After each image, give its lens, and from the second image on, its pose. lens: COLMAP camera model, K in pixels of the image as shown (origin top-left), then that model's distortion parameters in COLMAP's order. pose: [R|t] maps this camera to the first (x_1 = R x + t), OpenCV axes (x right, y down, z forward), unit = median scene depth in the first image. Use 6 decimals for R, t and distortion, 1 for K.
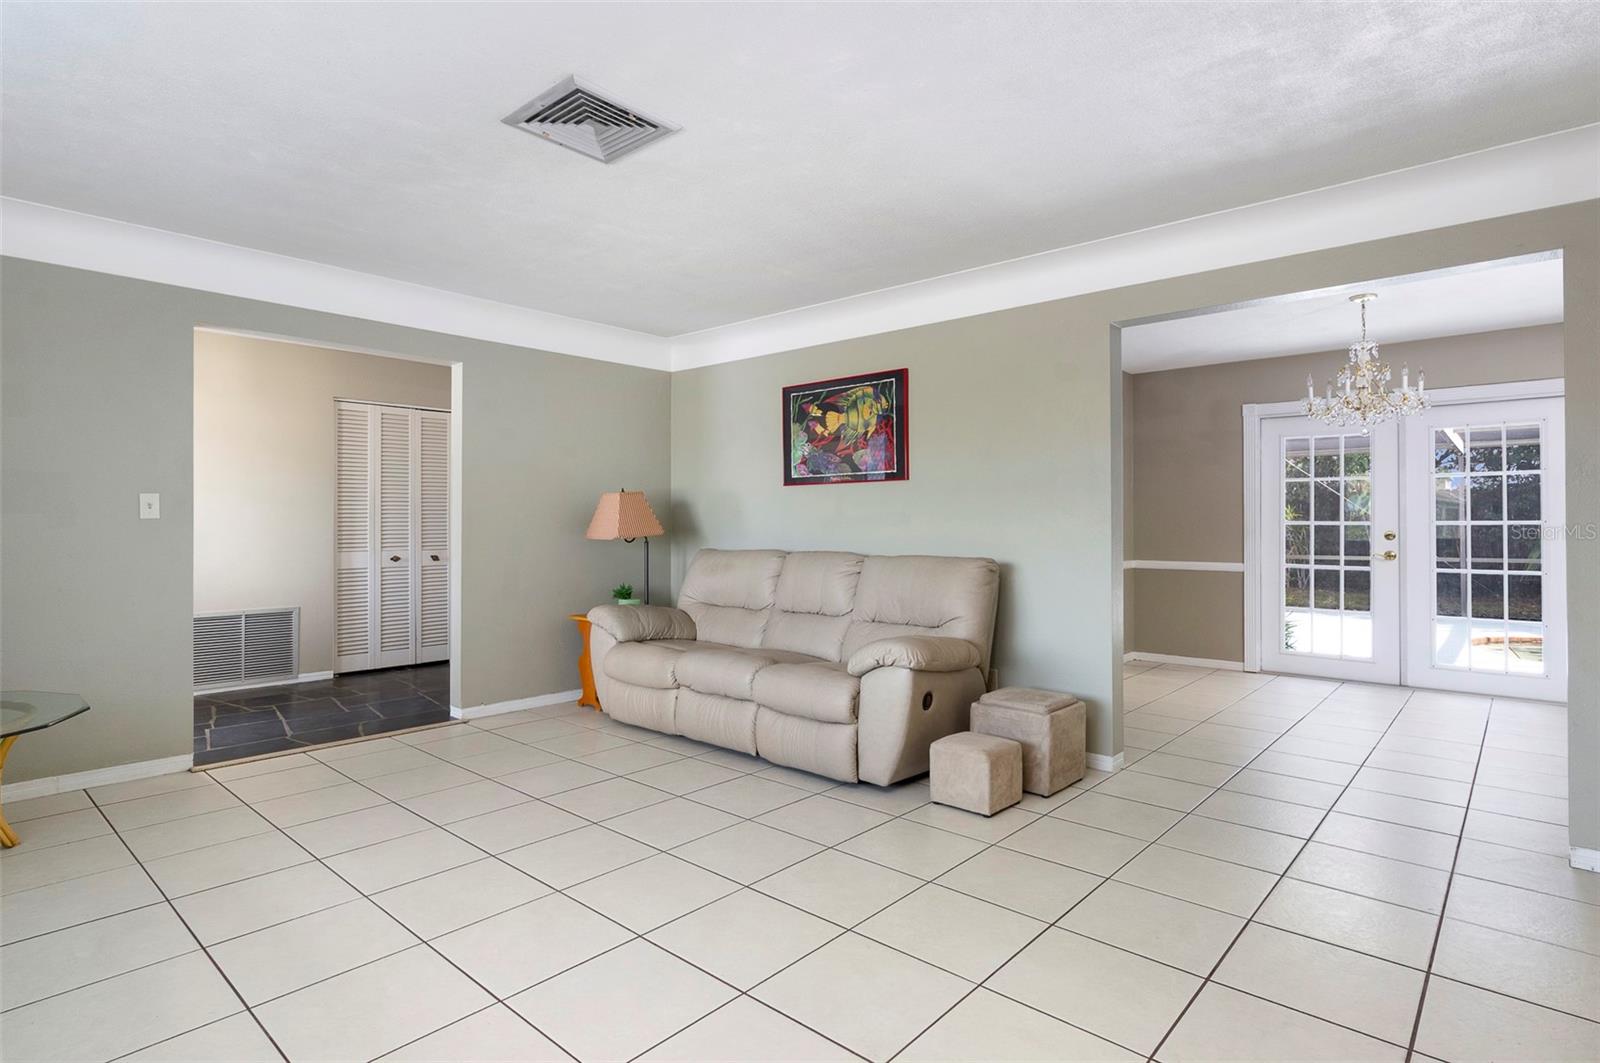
lens RADIAL K [[813.9, 0, 796.5], [0, 813.9, 513.2], [0, 0, 1]] dist [-0.001154, -0.001305]
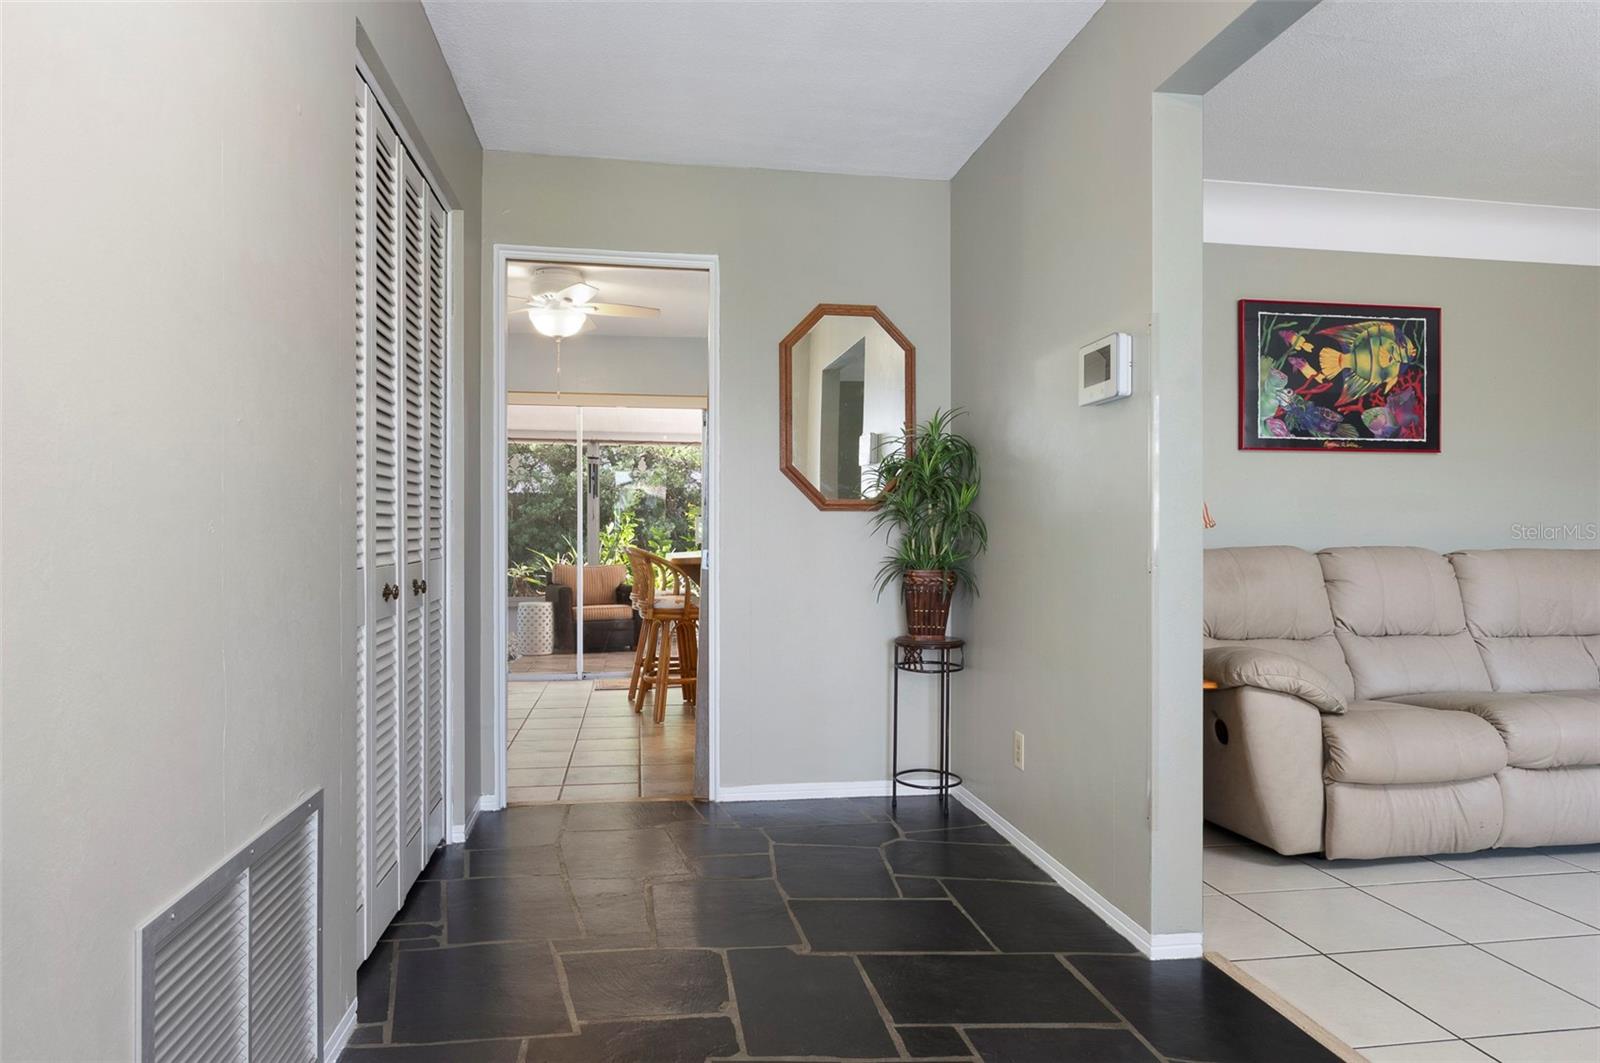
lens RADIAL K [[992.2, 0, 800.0], [0, 992.2, 531.5], [0, 0, 1]] dist [-0.000532, -0.000176]
pose [[0.630557, 0.007239, 0.776109, -0.932167], [-0.016512, 0.999855, 0.004090, 0.038316], [-0.775967, -0.015394, 0.630585, 0.832416]]
